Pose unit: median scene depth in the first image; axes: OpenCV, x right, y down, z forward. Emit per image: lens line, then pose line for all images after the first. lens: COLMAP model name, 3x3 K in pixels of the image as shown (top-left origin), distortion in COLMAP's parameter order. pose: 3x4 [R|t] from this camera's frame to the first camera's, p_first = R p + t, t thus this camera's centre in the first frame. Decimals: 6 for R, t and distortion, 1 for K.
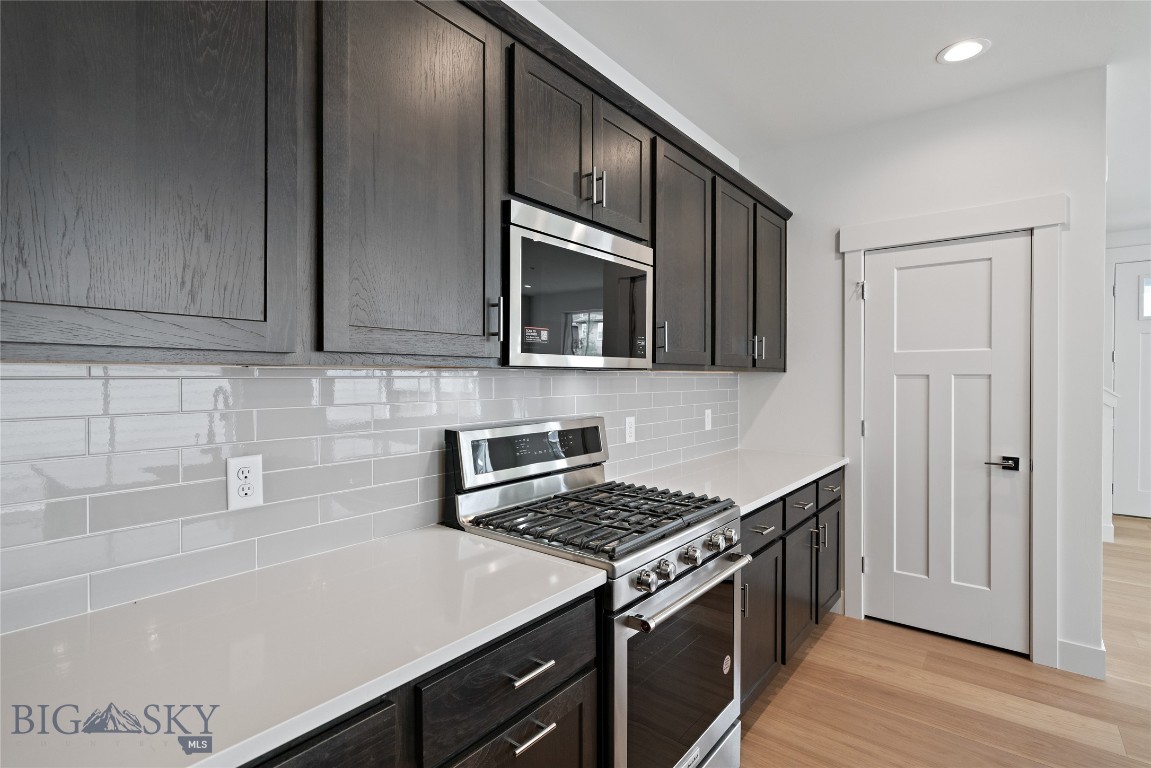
lens RADIAL K [[556.8, 0, 575.5], [0, 556.8, 384.0], [0, 0, 1]] dist [0.012577, 0.000175]
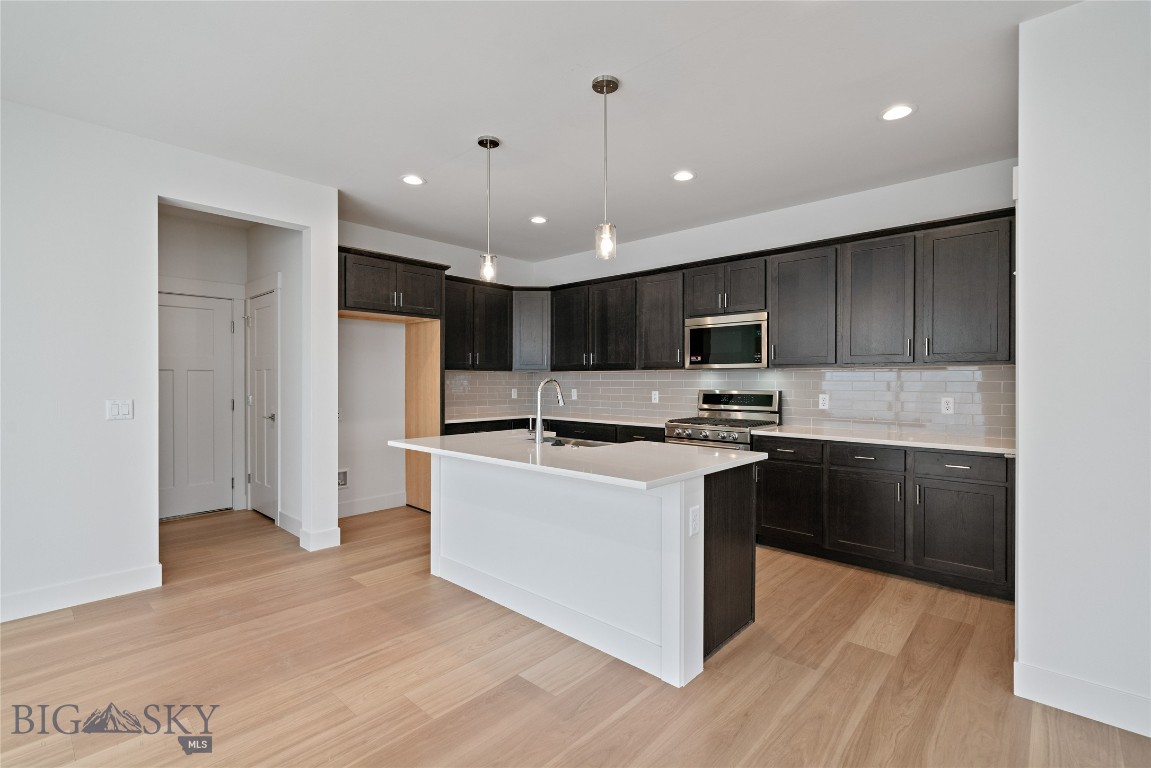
lens RADIAL K [[520.5, 0, 575.5], [0, 520.5, 384.0], [0, 0, 1]] dist [0.000114, -0.000022]
pose [[-0.072226, 0.009588, -0.997342, 2.293985], [-0.012974, 0.999860, 0.010552, 0.025066], [0.997304, 0.013701, -0.072092, 0.431577]]
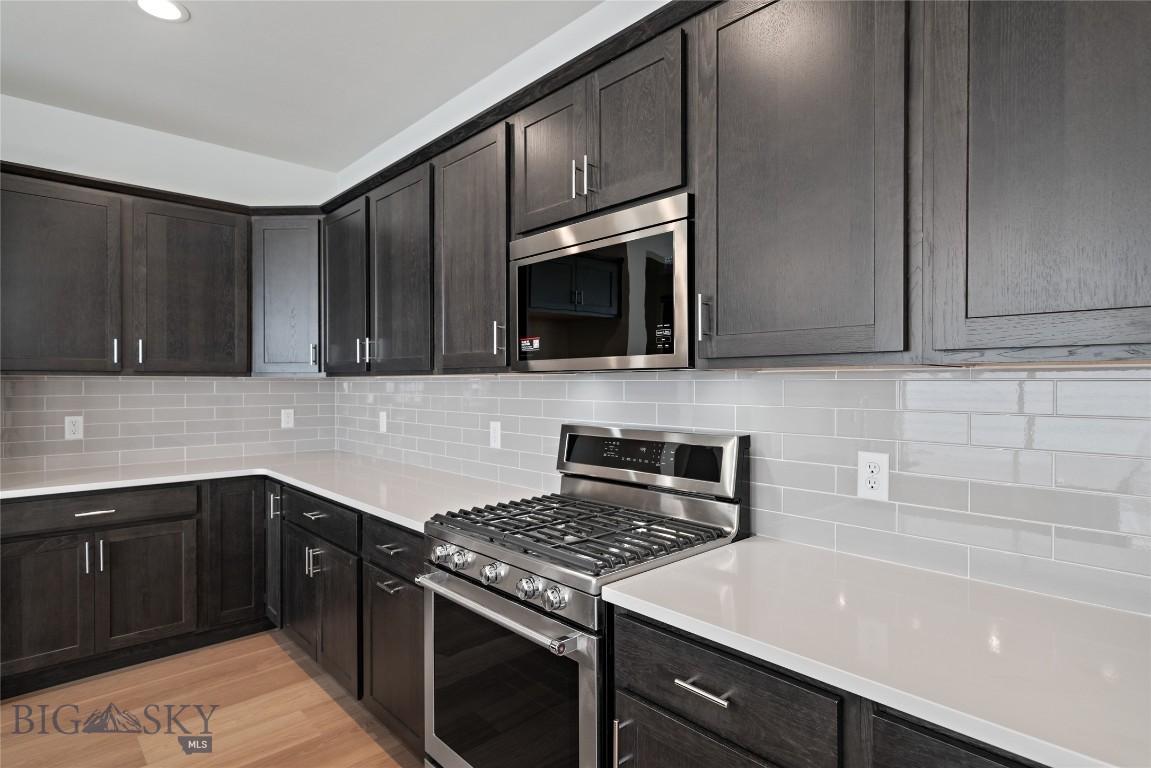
lens RADIAL K [[599.0, 0, 575.5], [0, 599.0, 384.0], [0, 0, 1]] dist [0.001105, 0.000175]
pose [[-0.144542, 0.005316, -0.989484, 0.925906], [-0.010086, 0.999926, 0.006845, -0.011687], [0.989447, 0.010970, -0.144478, 1.018084]]
